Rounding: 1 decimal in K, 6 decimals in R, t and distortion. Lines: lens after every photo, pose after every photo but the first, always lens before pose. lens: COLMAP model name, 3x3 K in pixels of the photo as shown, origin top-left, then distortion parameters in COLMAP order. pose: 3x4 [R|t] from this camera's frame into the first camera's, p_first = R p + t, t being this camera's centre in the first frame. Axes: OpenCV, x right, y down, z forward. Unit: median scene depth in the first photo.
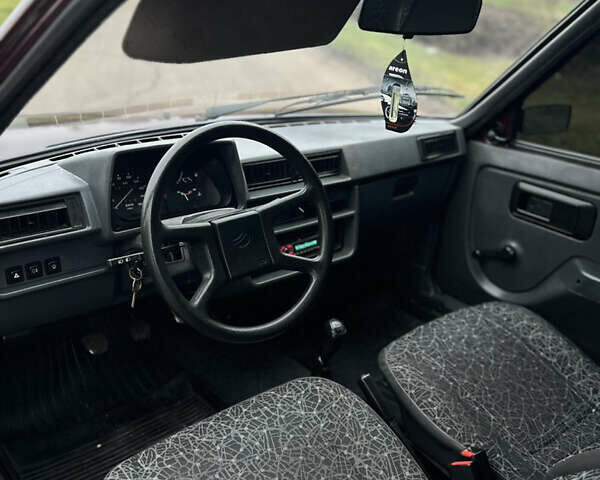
lens RADIAL K [[600.0, 0, 292.6], [0, 600.0, 238.7], [0, 0, 1]] dist [0.107291, -0.181238]
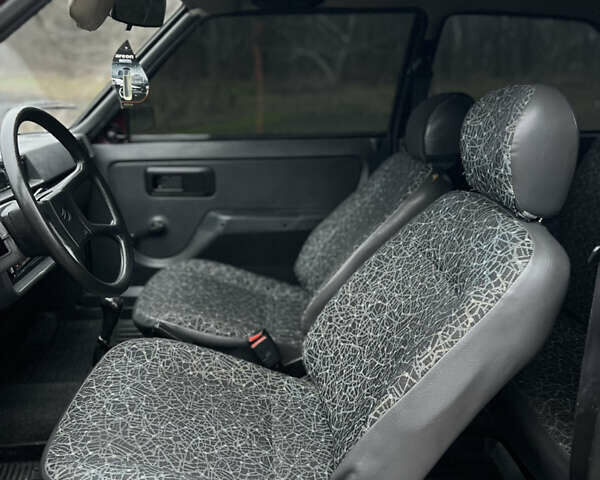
lens RADIAL K [[581.4, 0, 300.0], [0, 581.4, 240.0], [0, 0, 1]] dist [0.009203, -0.149183]
pose [[0.629690, -0.272554, 0.727465, -0.378646], [0.322571, 0.943623, 0.074325, 0.065676], [-0.706710, 0.187857, 0.682108, 0.020131]]
